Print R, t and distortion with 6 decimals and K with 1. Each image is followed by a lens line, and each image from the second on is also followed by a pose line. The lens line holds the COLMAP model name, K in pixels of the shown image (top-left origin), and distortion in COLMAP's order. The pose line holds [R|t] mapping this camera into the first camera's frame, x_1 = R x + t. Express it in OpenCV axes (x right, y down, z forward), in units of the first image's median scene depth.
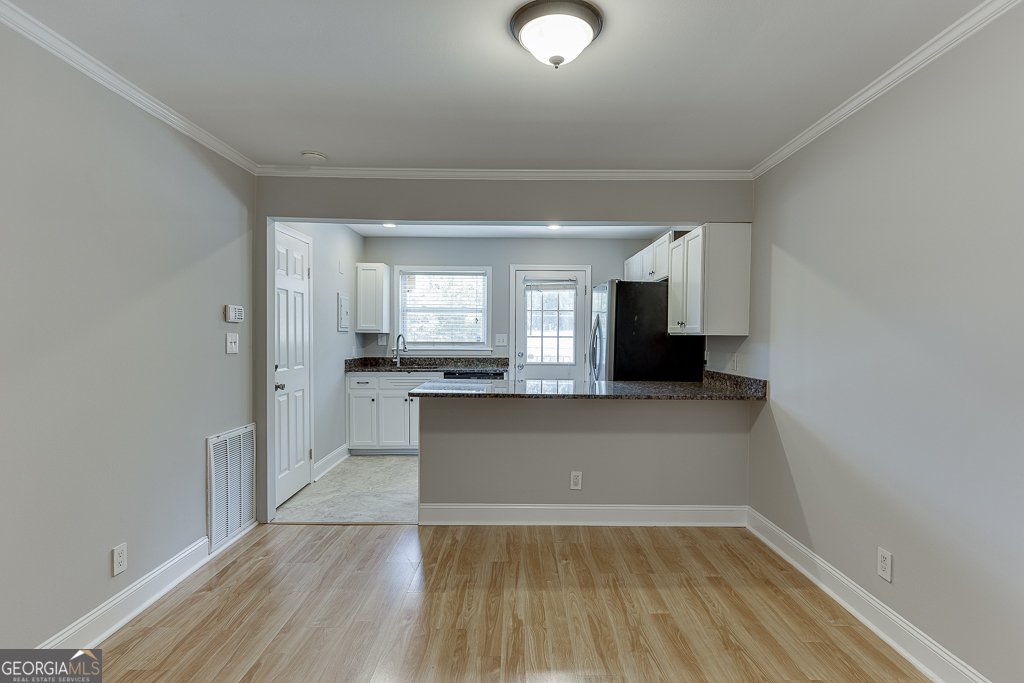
lens RADIAL K [[506.1, 0, 518.7], [0, 506.1, 342.8], [0, 0, 1]] dist [-0.005718, -0.002069]
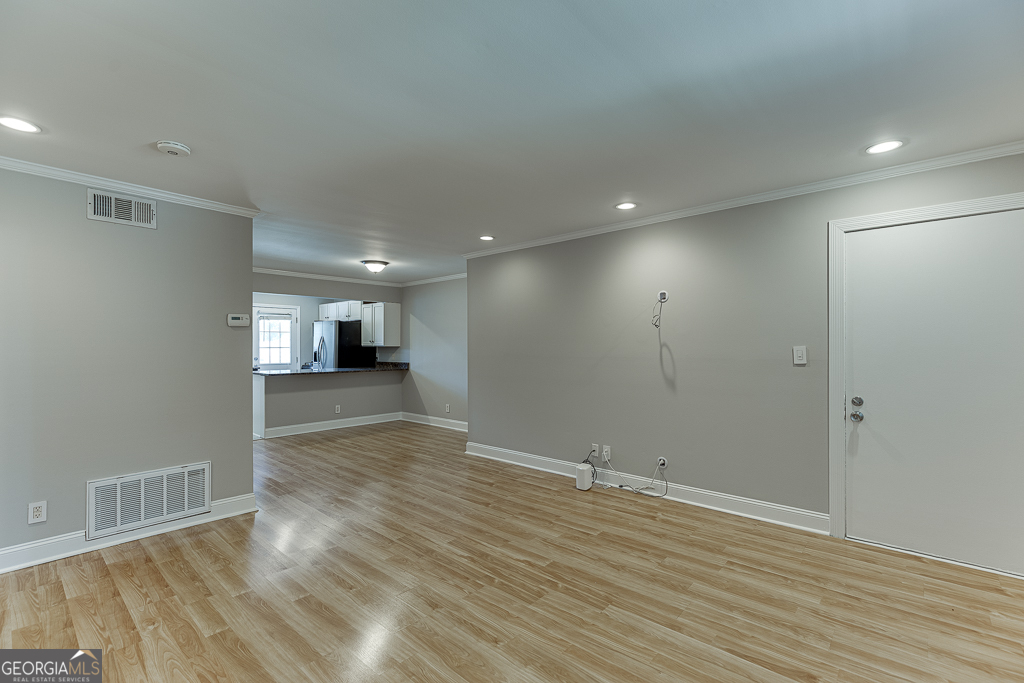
lens RADIAL K [[459.2, 0, 515.6], [0, 459.2, 345.7], [0, 0, 1]] dist [0.003493, -0.001200]
pose [[0.675612, -0.005876, 0.737234, -0.706584], [0.015844, 0.999853, -0.006550, 0.005941], [-0.737087, 0.016106, 0.675606, -0.823047]]
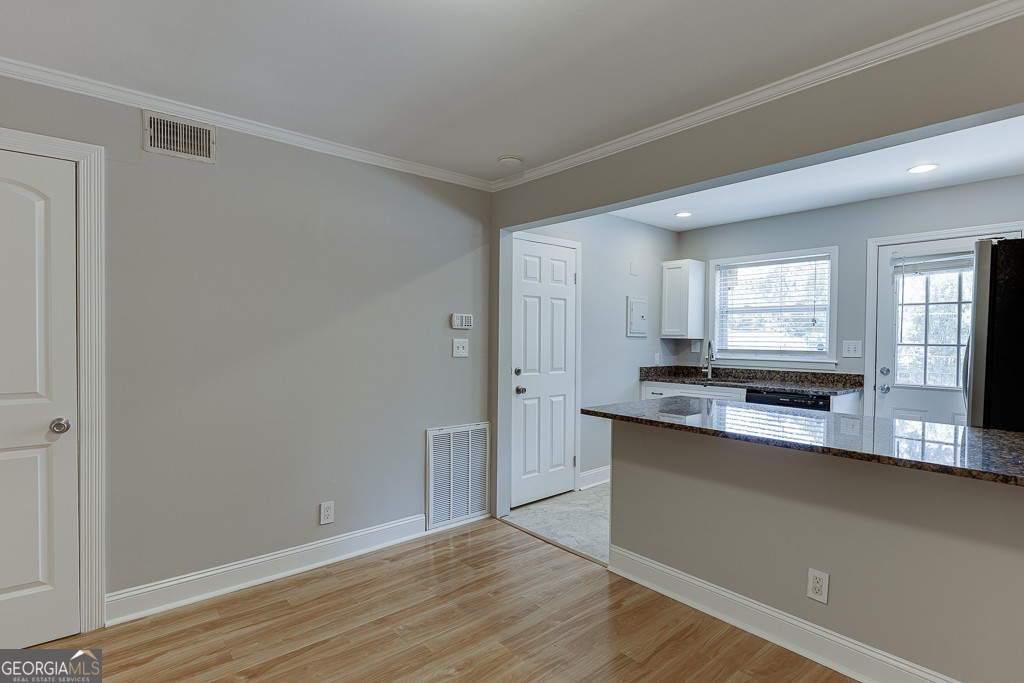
lens RADIAL K [[506.1, 0, 519.2], [0, 506.1, 343.1], [0, 0, 1]] dist [-0.005718, -0.002069]
pose [[0.650093, 0.007928, -0.759814, 0.267344], [-0.015625, 0.999874, -0.002936, -0.005886], [0.759694, 0.013781, 0.650134, 0.271886]]
